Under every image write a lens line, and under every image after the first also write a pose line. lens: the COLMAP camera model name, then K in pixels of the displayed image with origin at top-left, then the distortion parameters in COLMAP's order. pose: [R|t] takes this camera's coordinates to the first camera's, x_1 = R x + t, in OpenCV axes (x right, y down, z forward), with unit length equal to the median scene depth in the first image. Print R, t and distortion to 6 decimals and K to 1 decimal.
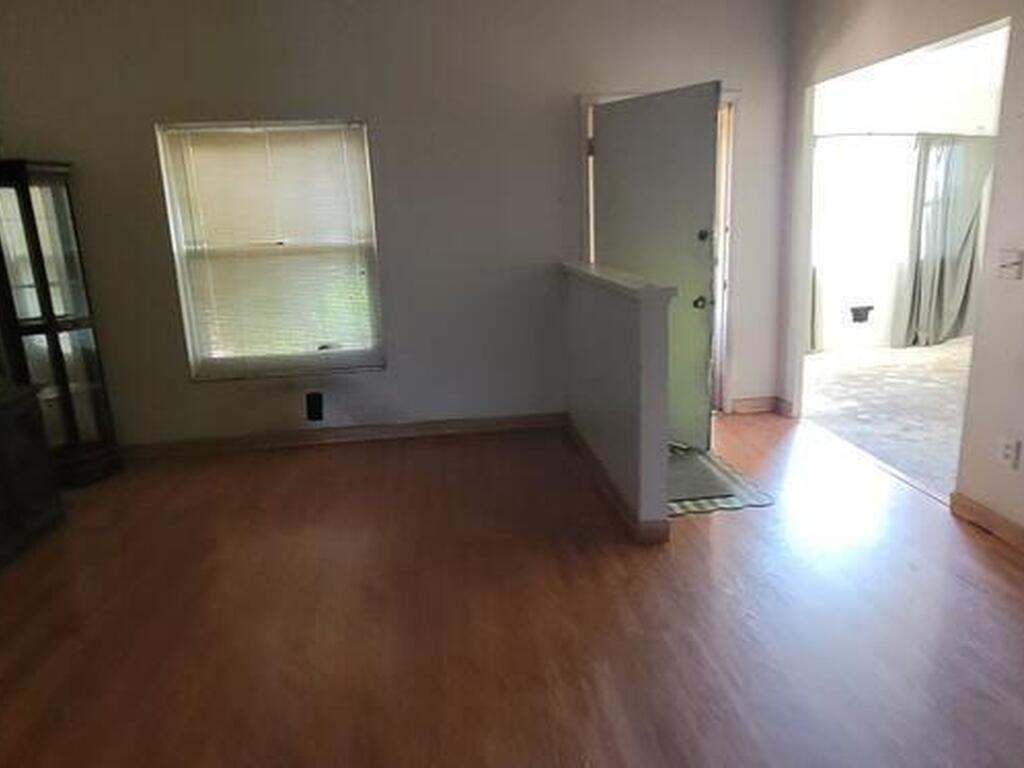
lens RADIAL K [[687.7, 0, 518.3], [0, 687.7, 377.2], [0, 0, 1]] dist [0.002135, -0.003703]
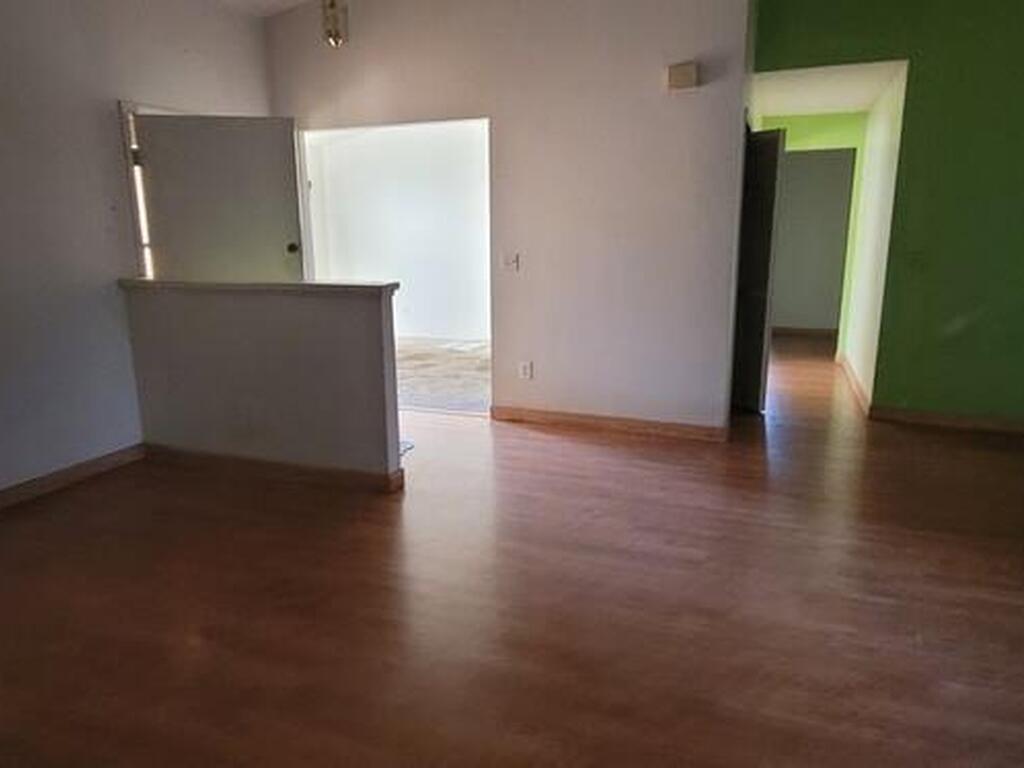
lens RADIAL K [[687.7, 0, 518.3], [0, 687.7, 377.2], [0, 0, 1]] dist [0.002135, -0.003703]
pose [[0.457800, -0.157601, 0.874975, -0.604870], [0.197822, 0.977548, 0.072572, -0.002539], [-0.866767, 0.139866, 0.478698, 0.147427]]
